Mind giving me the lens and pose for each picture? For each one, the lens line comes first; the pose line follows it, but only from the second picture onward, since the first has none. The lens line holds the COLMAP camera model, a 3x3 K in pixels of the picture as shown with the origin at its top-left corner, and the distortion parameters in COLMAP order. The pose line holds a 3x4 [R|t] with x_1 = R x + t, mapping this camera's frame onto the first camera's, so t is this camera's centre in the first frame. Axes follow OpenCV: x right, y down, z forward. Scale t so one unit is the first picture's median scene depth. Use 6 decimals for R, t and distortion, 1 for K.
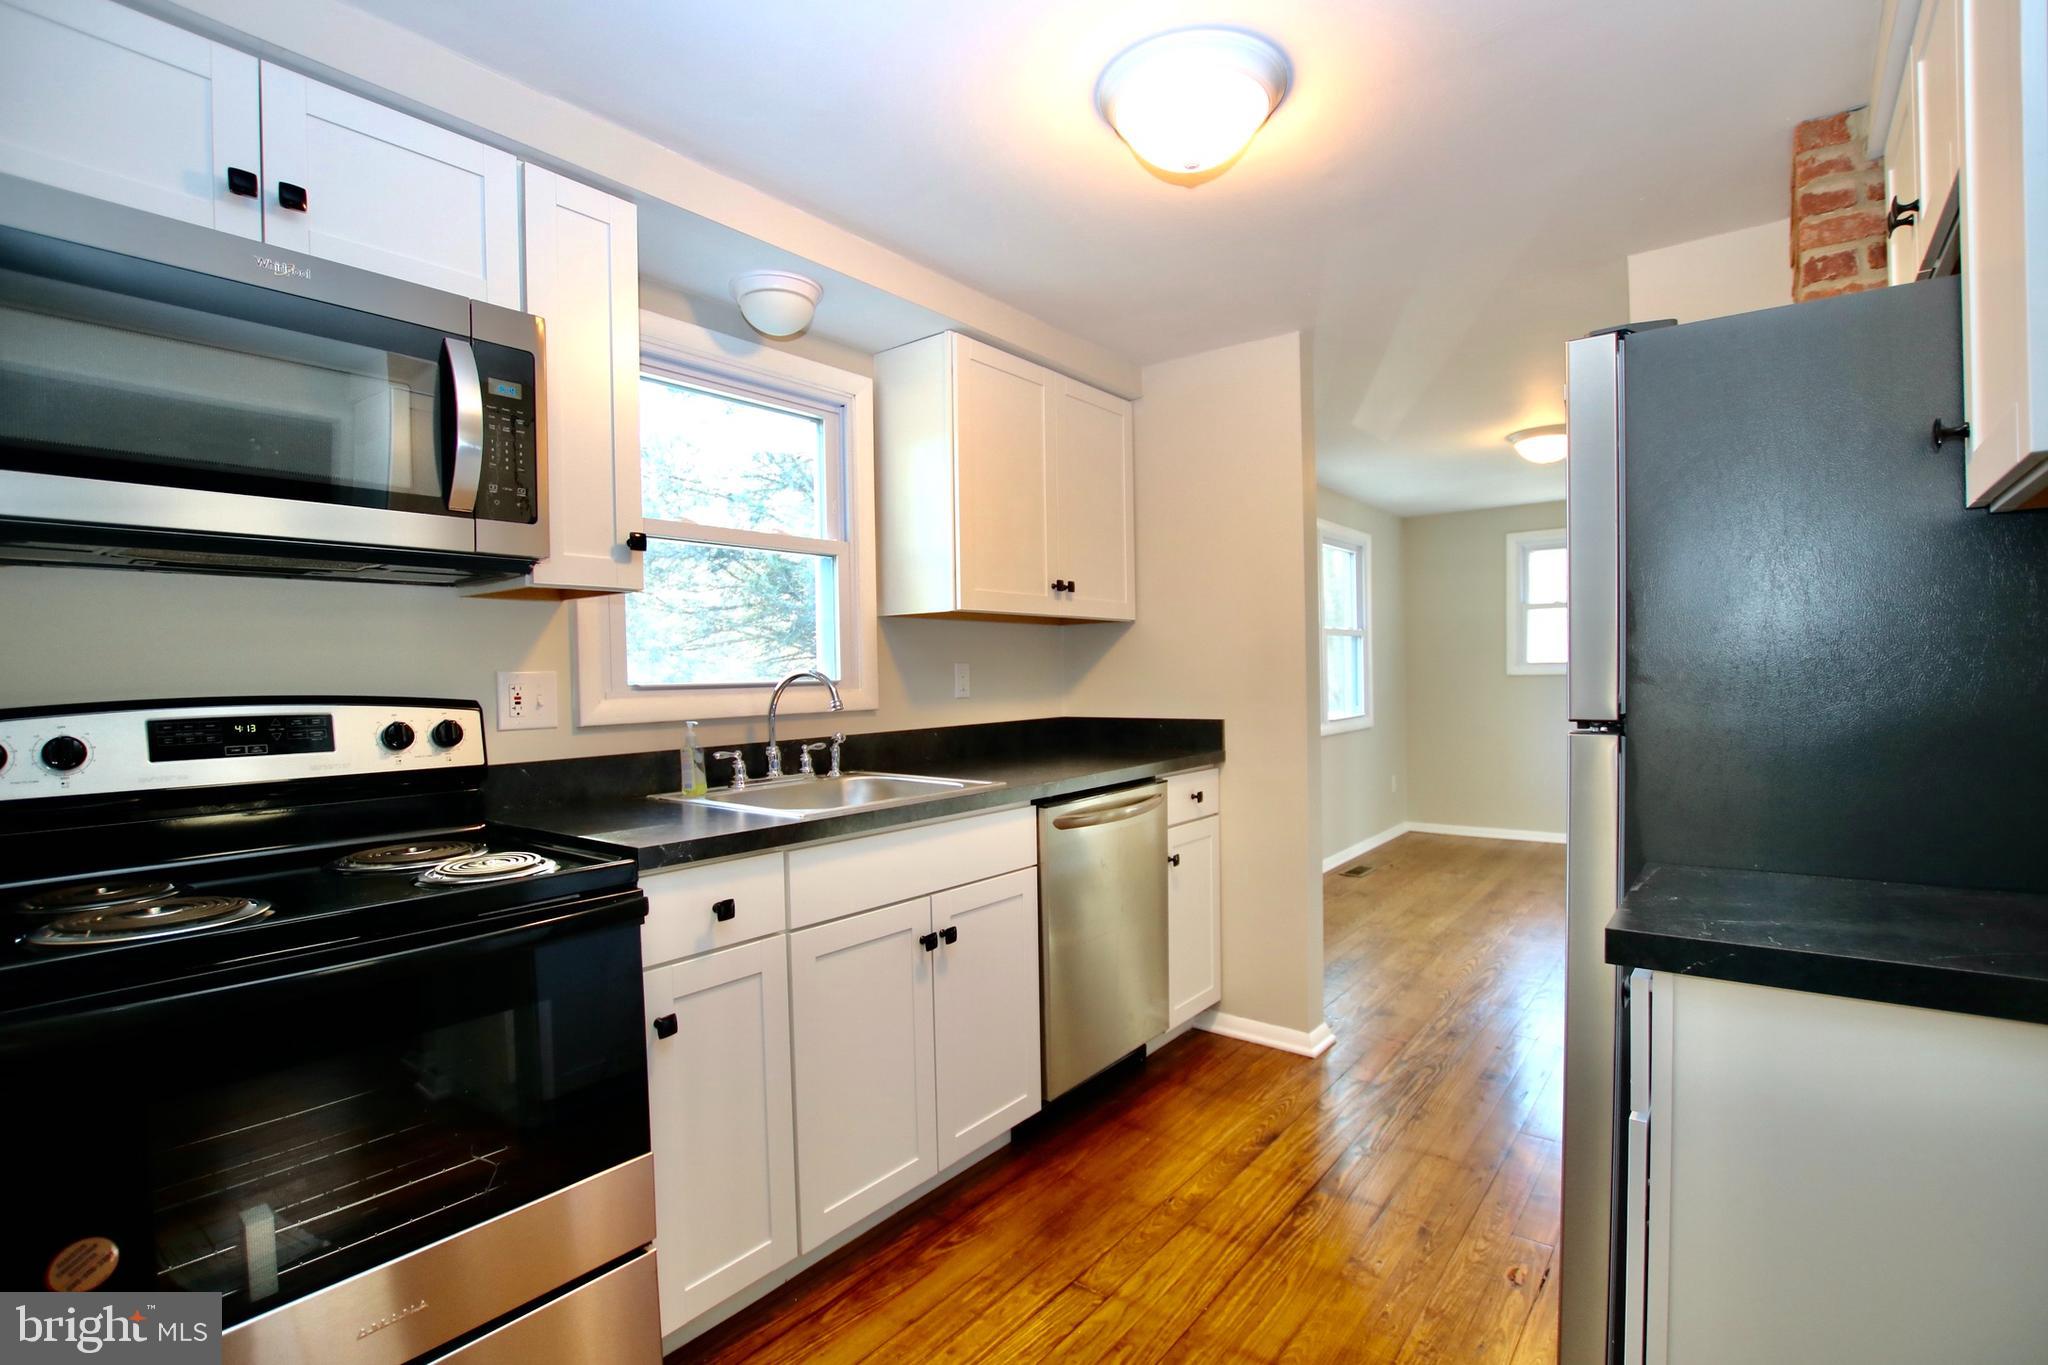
lens RADIAL K [[981.2, 0, 1024.0], [0, 981.2, 682.5], [0, 0, 1]] dist [-0.002976, -0.000510]
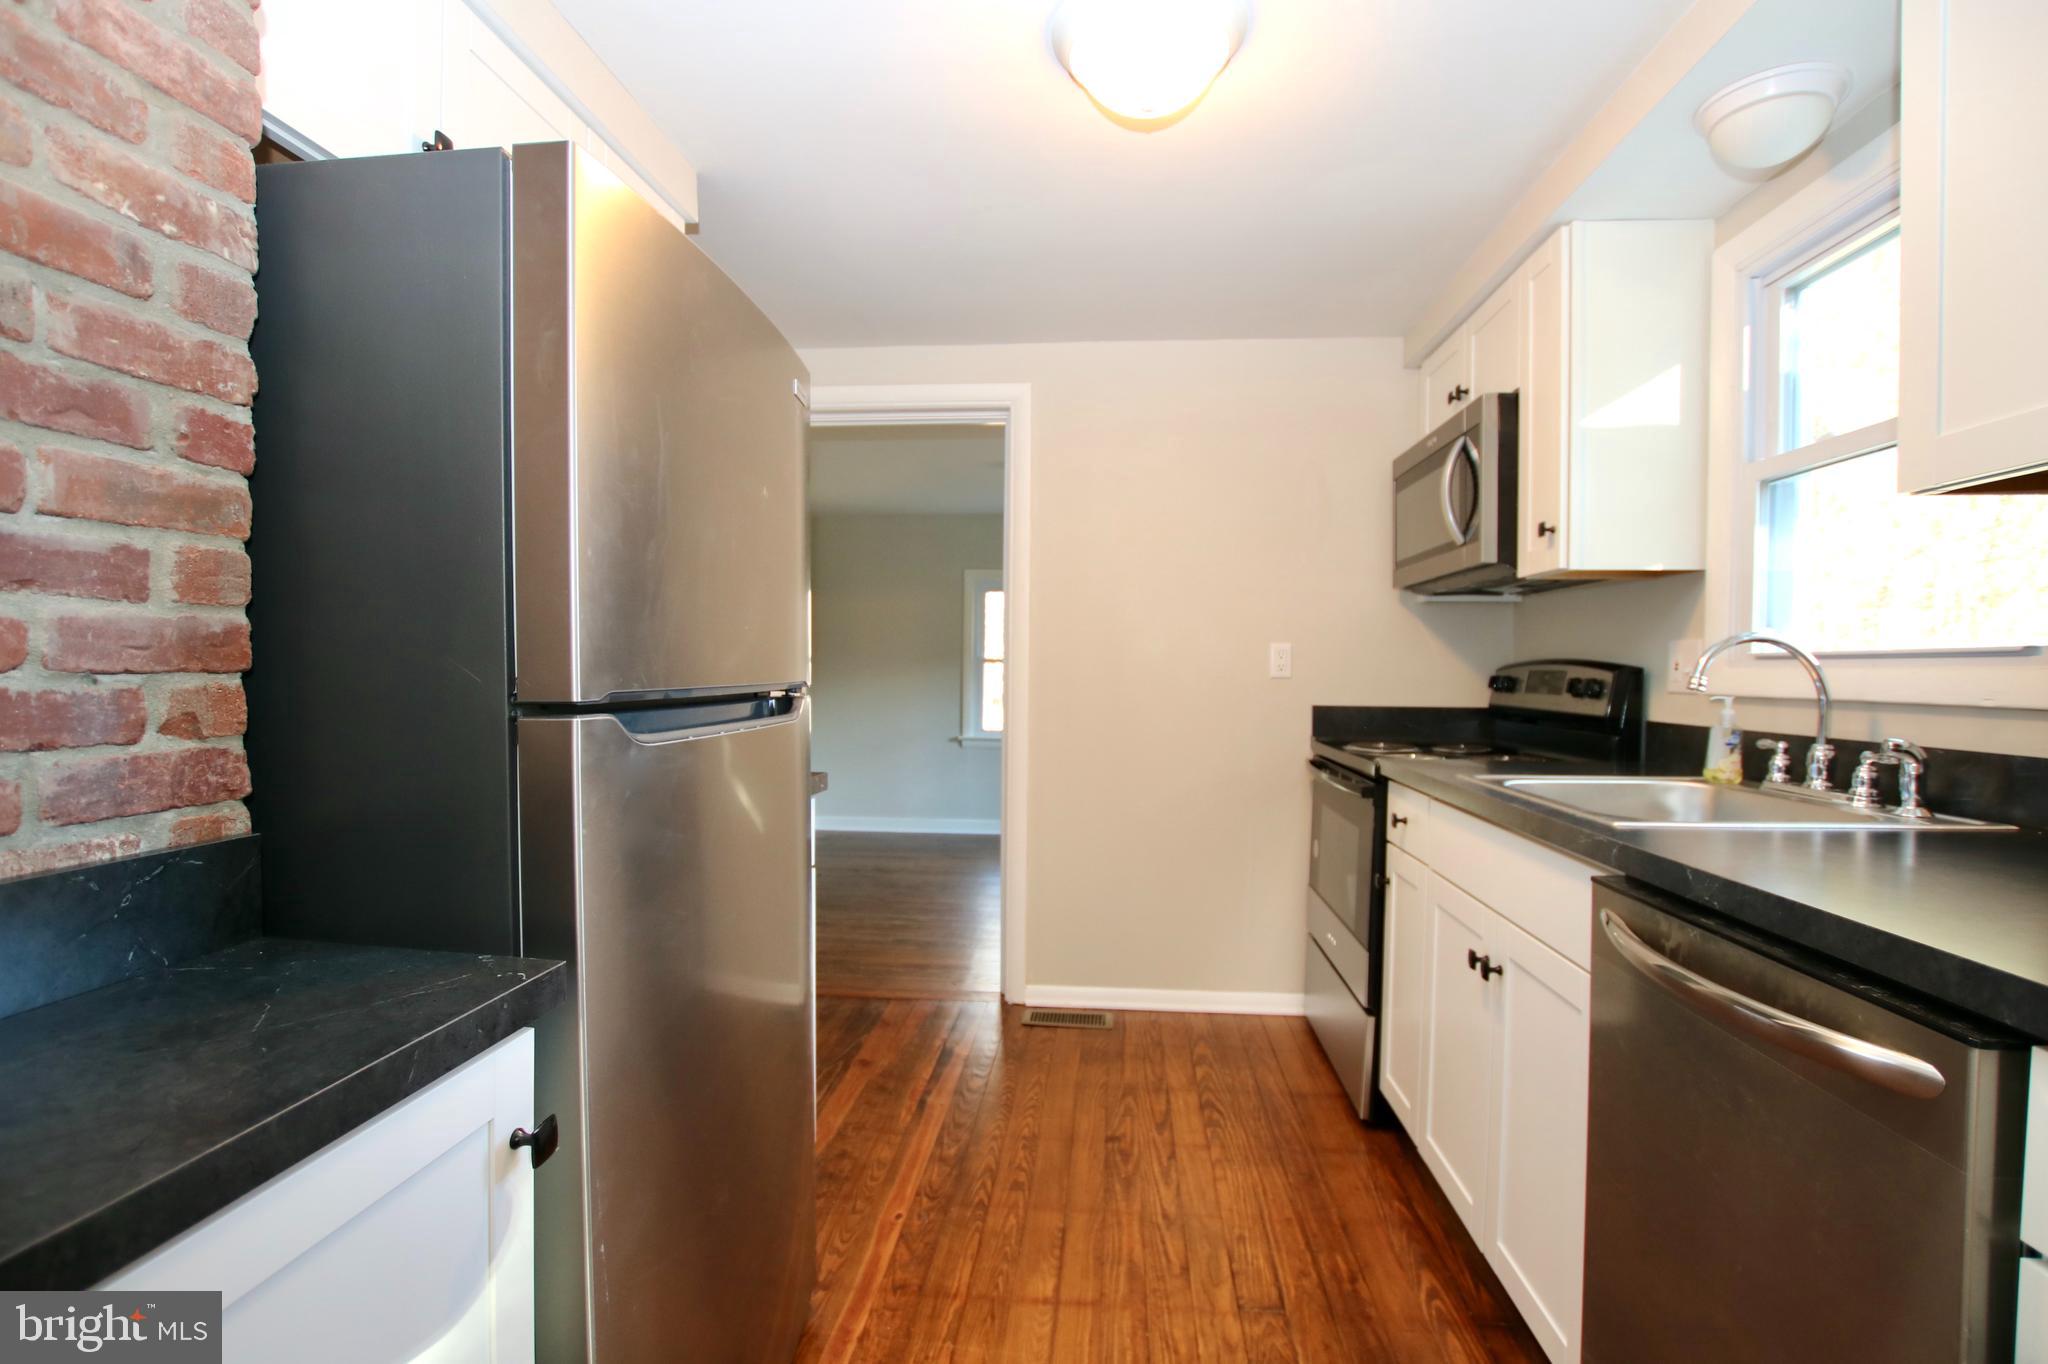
lens RADIAL K [[981.2, 0, 1024.0], [0, 981.2, 682.0], [0, 0, 1]] dist [-0.002976, -0.000510]
pose [[-0.843911, 0.022455, -0.536012, 0.580996], [0.006297, 0.999469, 0.031957, -0.003270], [0.536445, 0.023593, -0.843605, 1.292430]]
